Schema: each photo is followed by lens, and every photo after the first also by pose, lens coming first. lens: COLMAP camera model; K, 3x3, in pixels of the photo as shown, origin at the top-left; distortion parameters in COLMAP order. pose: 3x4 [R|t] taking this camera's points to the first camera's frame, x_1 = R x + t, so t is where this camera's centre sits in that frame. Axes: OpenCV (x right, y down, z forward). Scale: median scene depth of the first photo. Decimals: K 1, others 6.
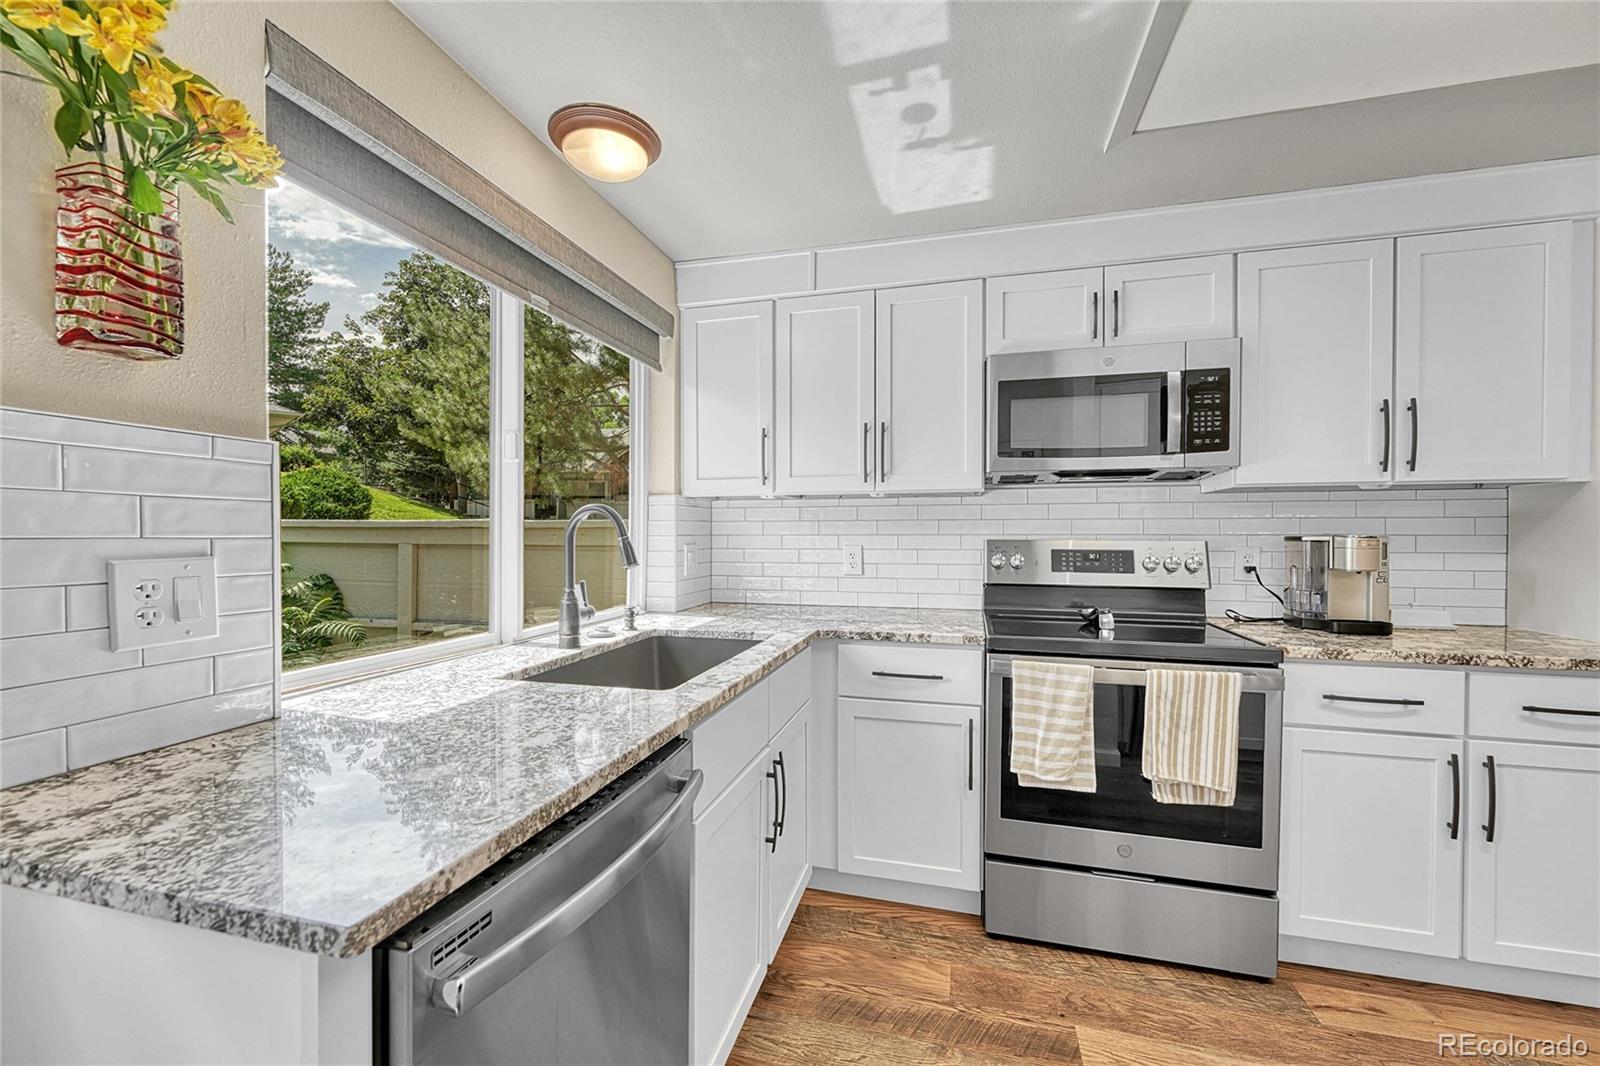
lens RADIAL K [[634.3, 0, 796.0], [0, 634.3, 541.9], [0, 0, 1]] dist [-0.005947, 0.000465]
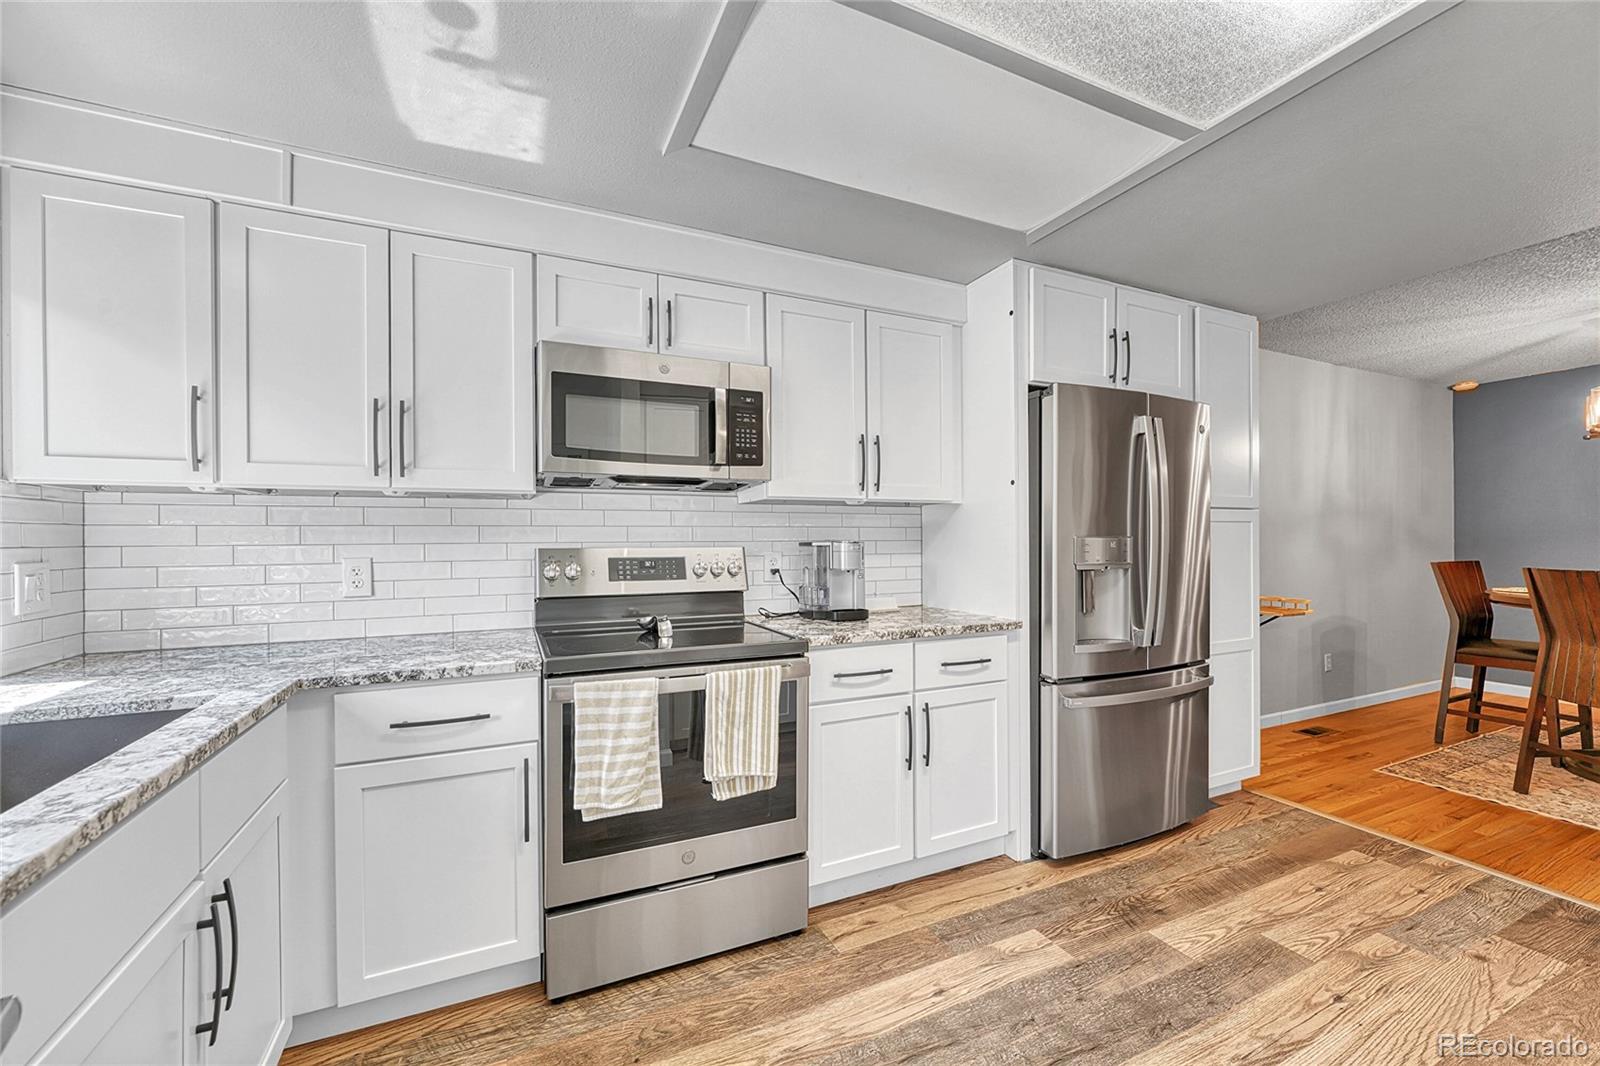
lens RADIAL K [[634.3, 0, 796.0], [0, 634.3, 541.9], [0, 0, 1]] dist [-0.005947, 0.000465]
pose [[0.766898, -0.006507, 0.641736, 0.008906], [0.014314, 0.999873, -0.006968, -0.001588], [-0.641609, 0.014529, 0.766894, 0.105488]]
